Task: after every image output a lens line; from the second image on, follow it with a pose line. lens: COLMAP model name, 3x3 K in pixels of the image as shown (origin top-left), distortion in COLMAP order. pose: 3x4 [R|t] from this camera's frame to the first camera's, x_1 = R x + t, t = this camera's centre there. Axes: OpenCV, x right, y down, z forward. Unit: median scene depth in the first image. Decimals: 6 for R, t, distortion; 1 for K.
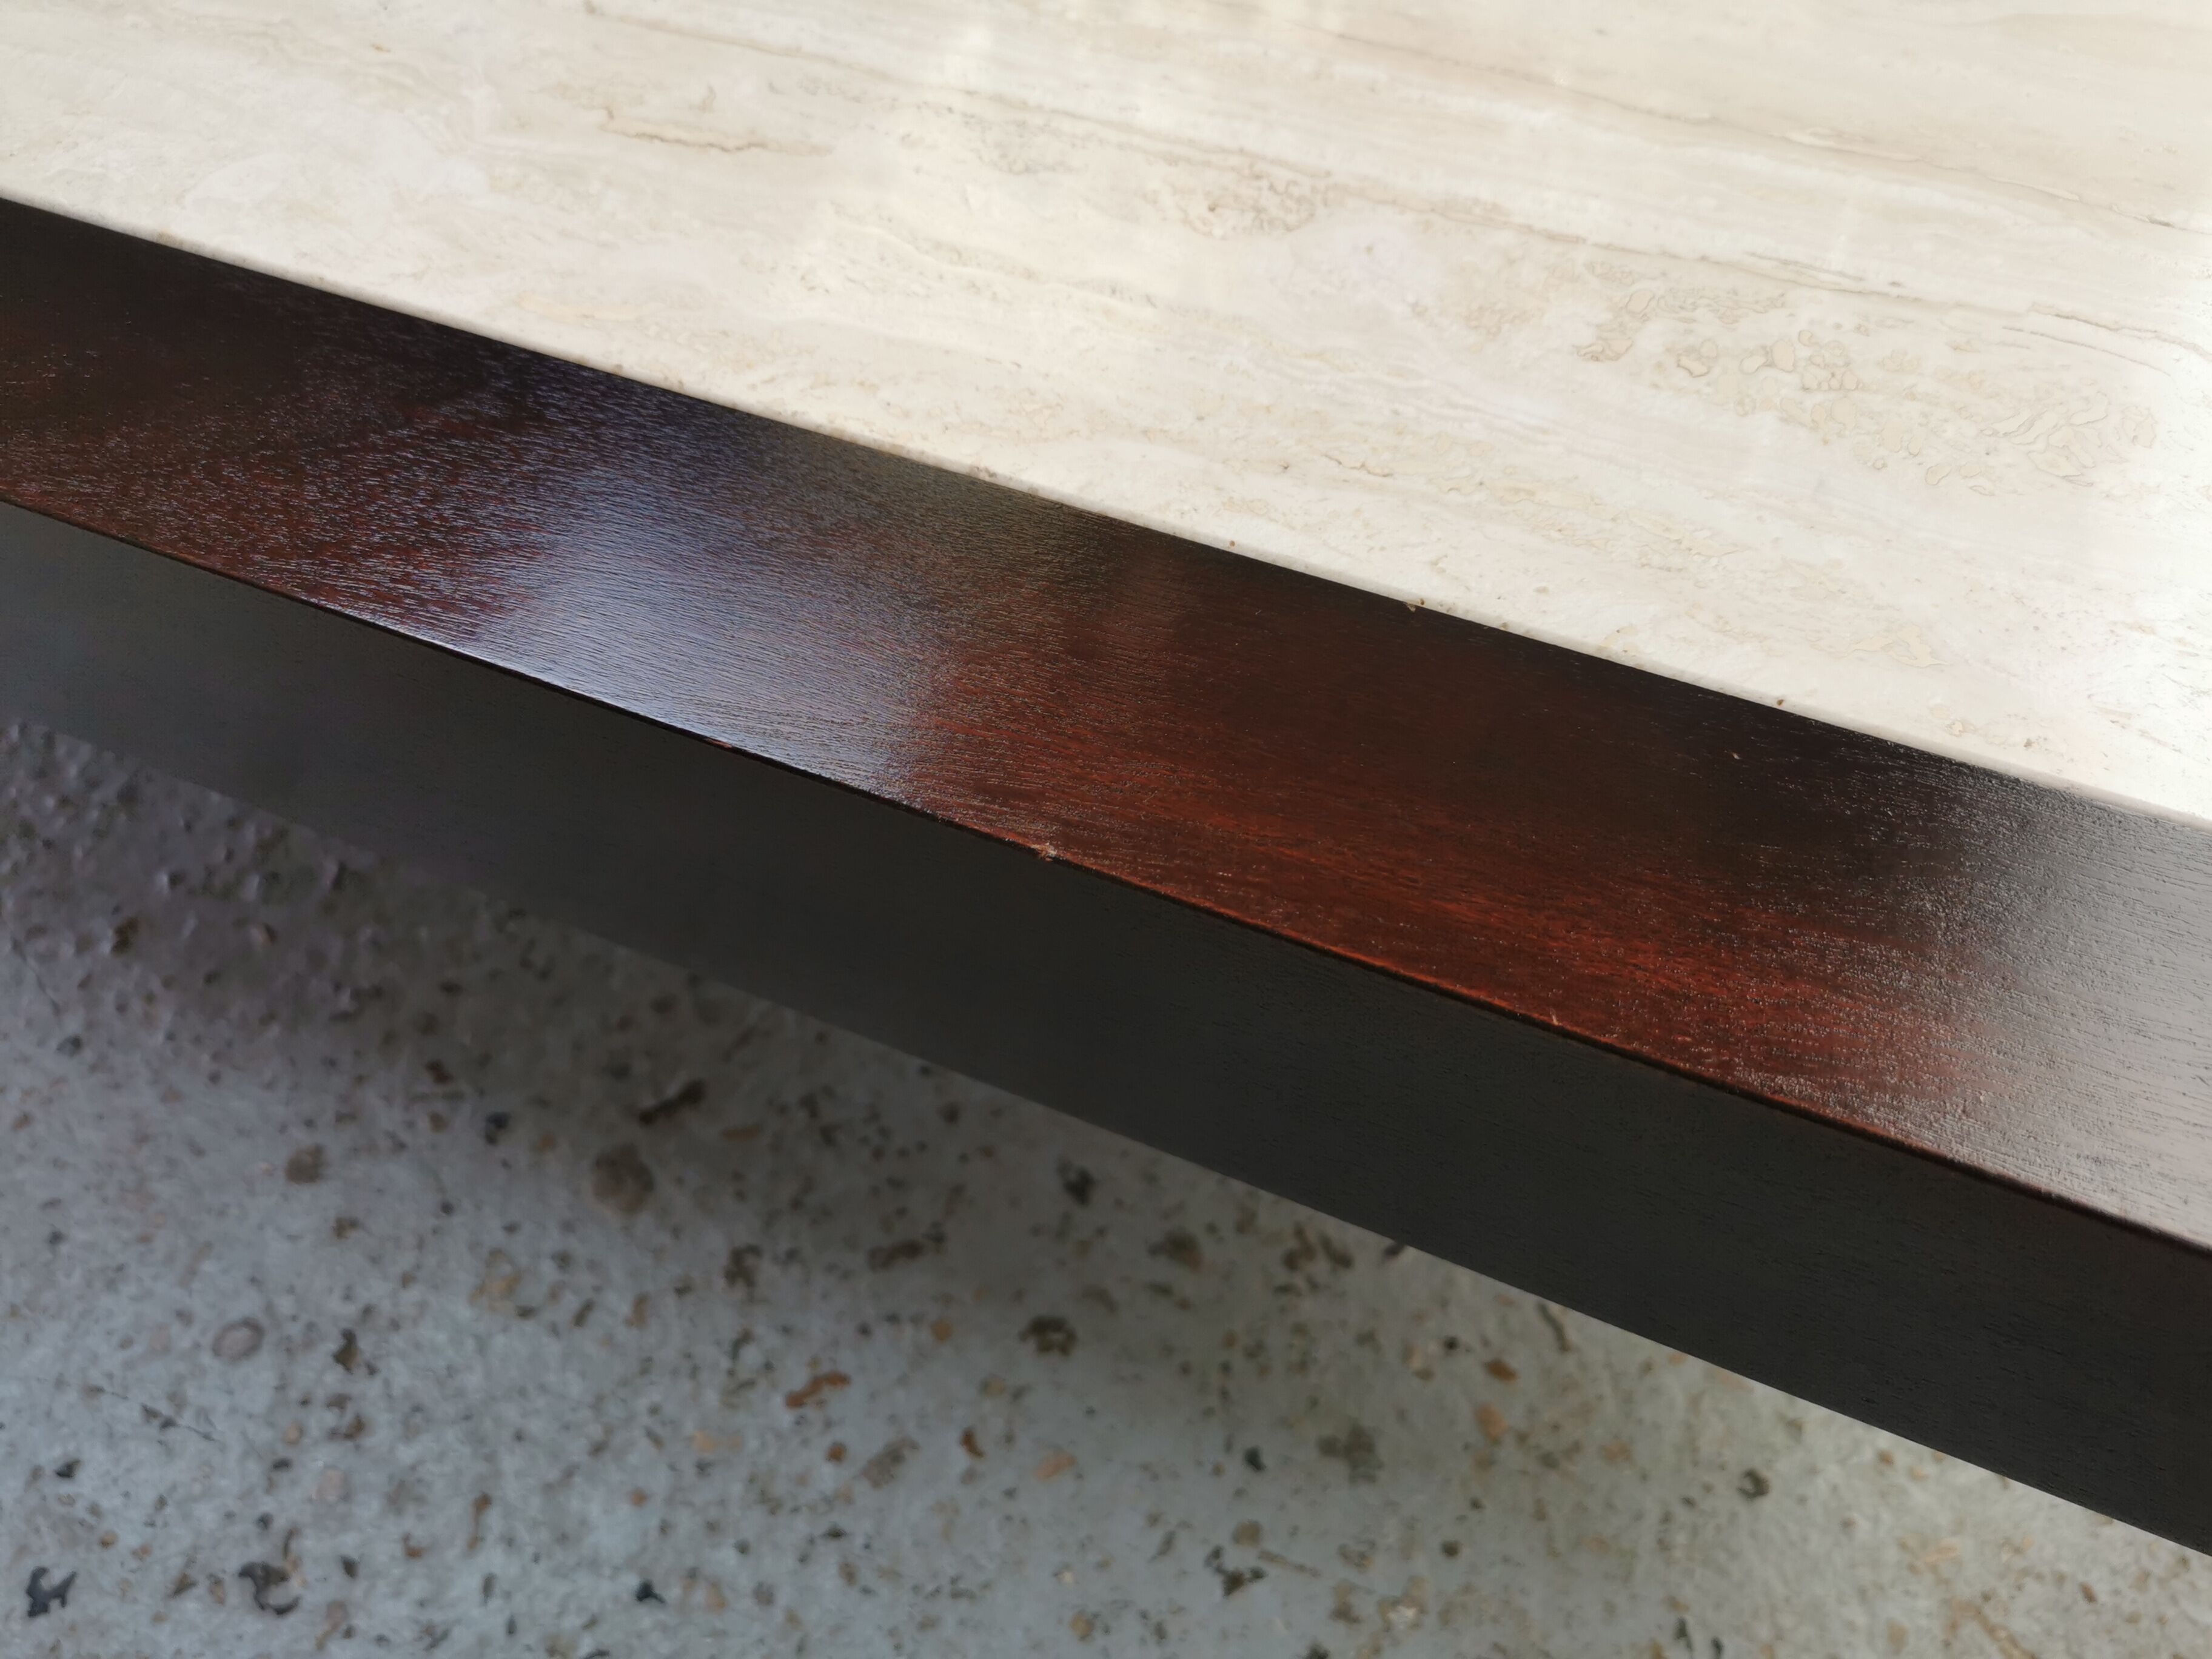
lens RADIAL K [[1711.0, 0, 1100.0], [0, 1711.0, 811.5], [0, 0, 1]] dist [0.056300, -0.059616]
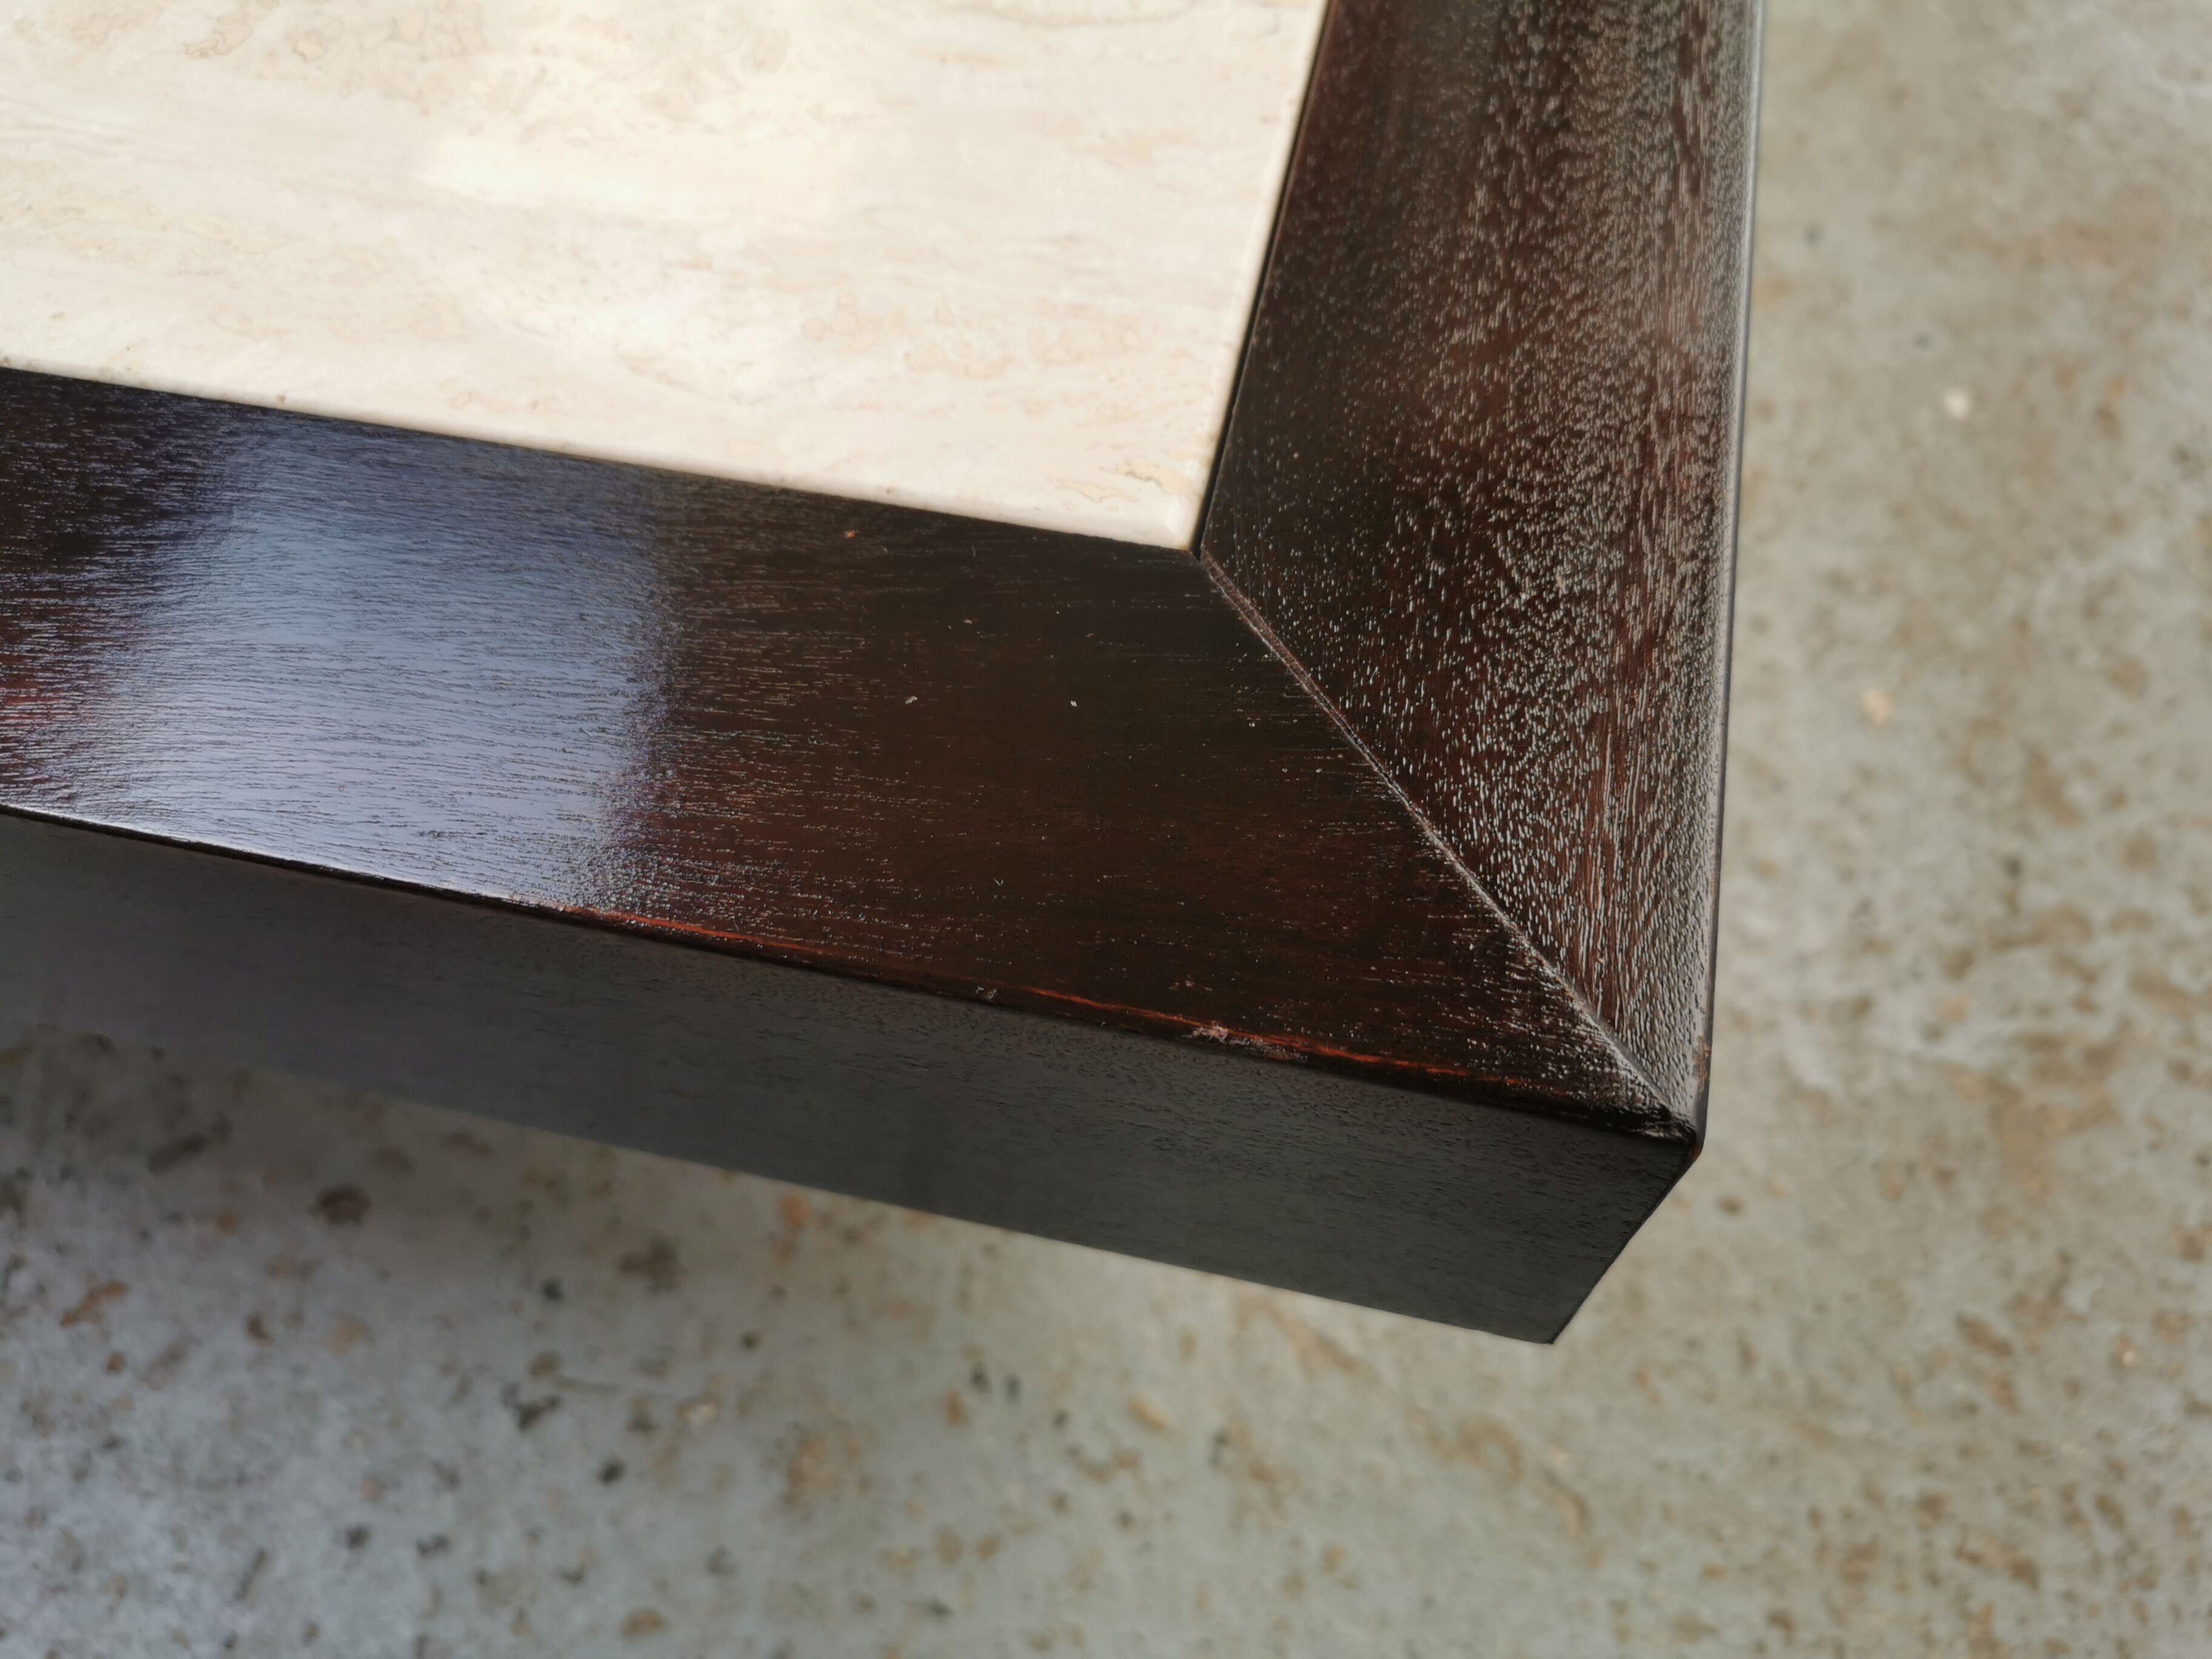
lens RADIAL K [[1711.0, 0, 1043.5], [0, 1711.0, 790.5], [0, 0, 1]] dist [0.056300, -0.059616]
pose [[0.985412, -0.160562, 0.056412, 0.362291], [0.156108, 0.984806, 0.076075, 0.067945], [-0.067769, -0.066159, 0.995505, 0.028528]]
